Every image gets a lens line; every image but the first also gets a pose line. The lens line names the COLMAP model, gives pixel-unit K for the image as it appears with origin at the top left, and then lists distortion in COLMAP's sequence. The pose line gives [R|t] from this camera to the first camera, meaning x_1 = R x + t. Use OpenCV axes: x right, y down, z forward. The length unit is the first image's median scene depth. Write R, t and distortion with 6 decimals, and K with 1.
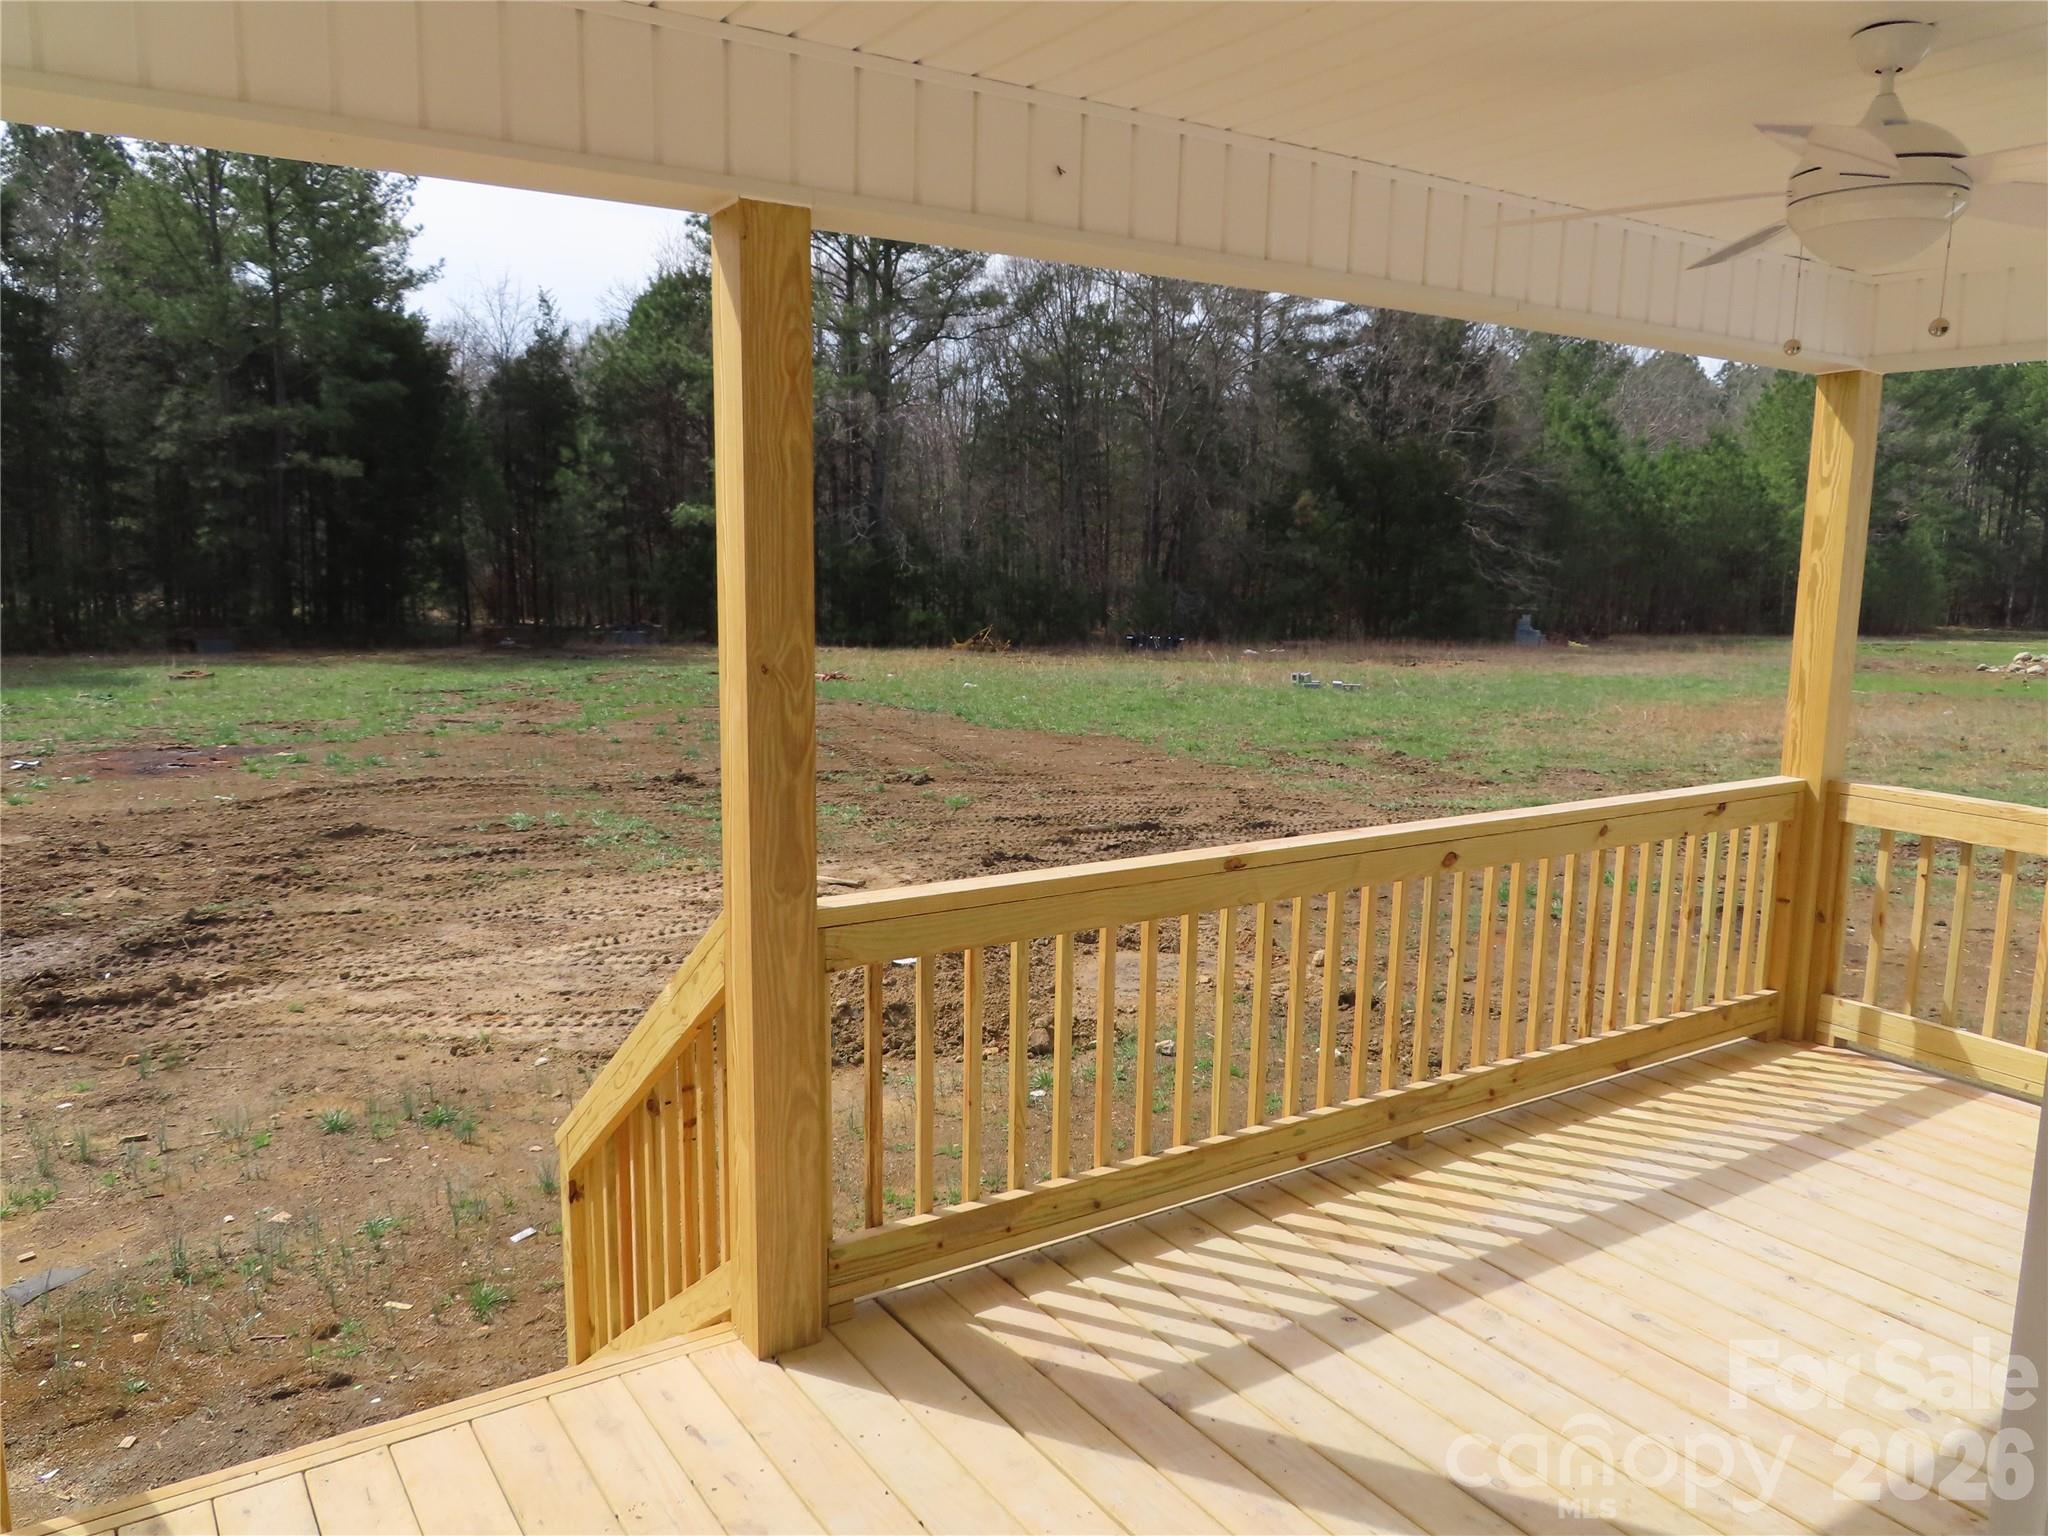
lens RADIAL K [[1494.5, 0, 1024.0], [0, 1494.5, 768.0], [0, 0, 1]] dist [-0.008773, 0.002115]
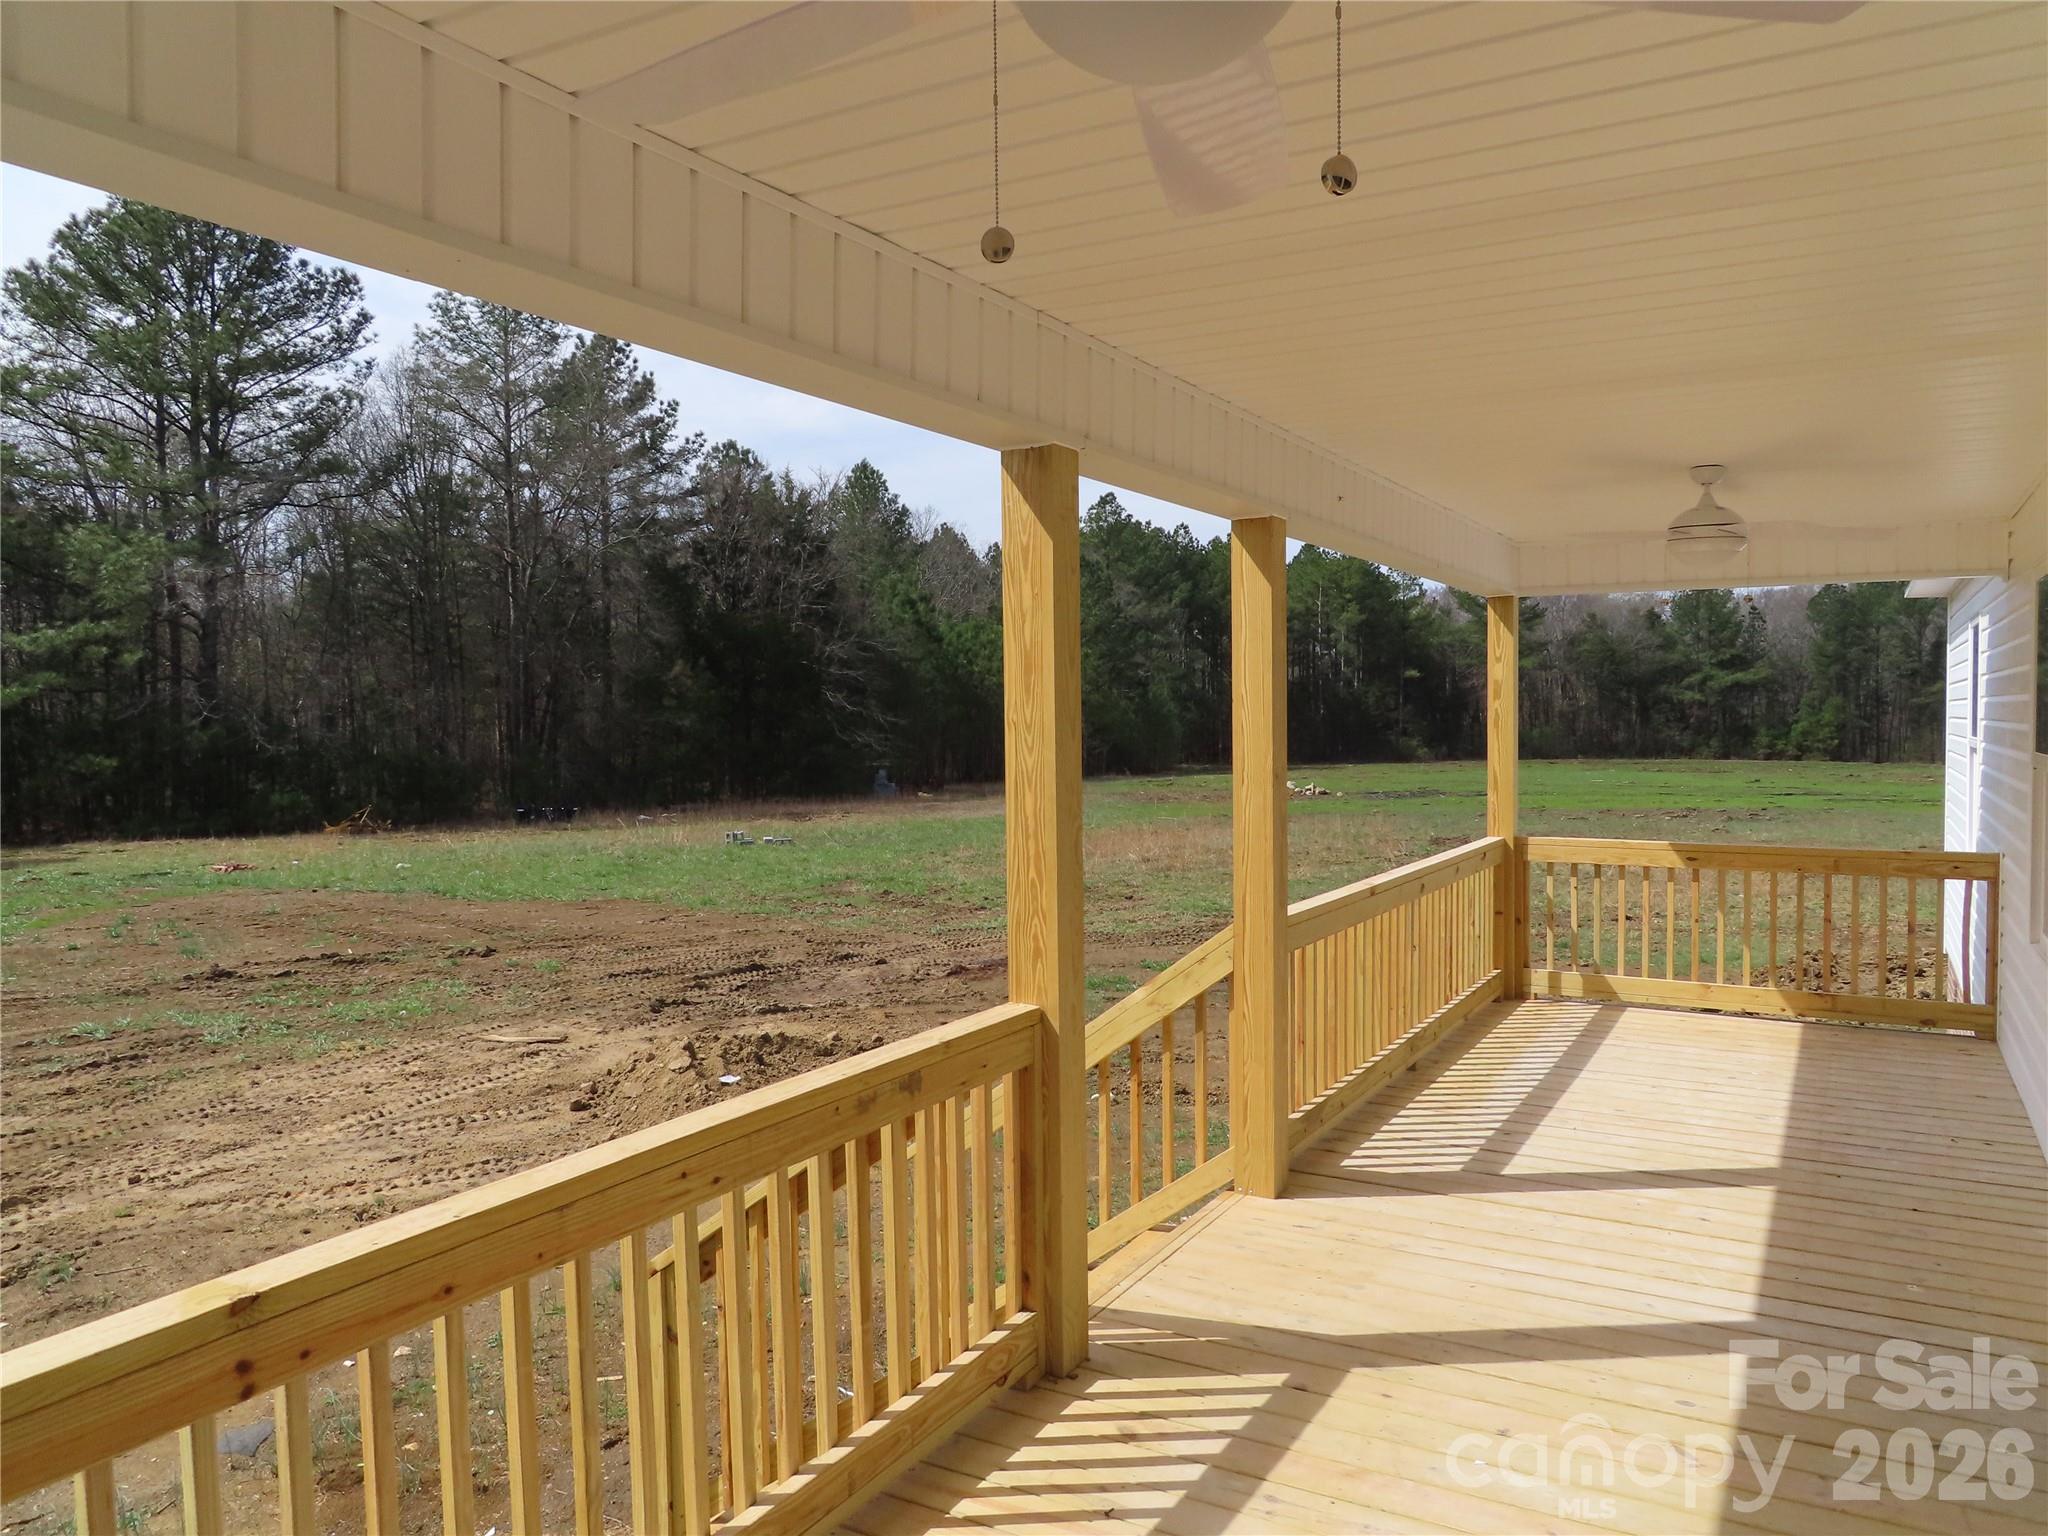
lens RADIAL K [[1494.1, 0, 1024.0], [0, 1494.1, 768.0], [0, 0, 1]] dist [-0.027660, -0.000312]
pose [[0.891407, -0.044079, 0.451054, -0.297938], [0.093508, 0.991732, -0.087882, 0.011511], [-0.443451, 0.120516, 0.888159, -0.101892]]
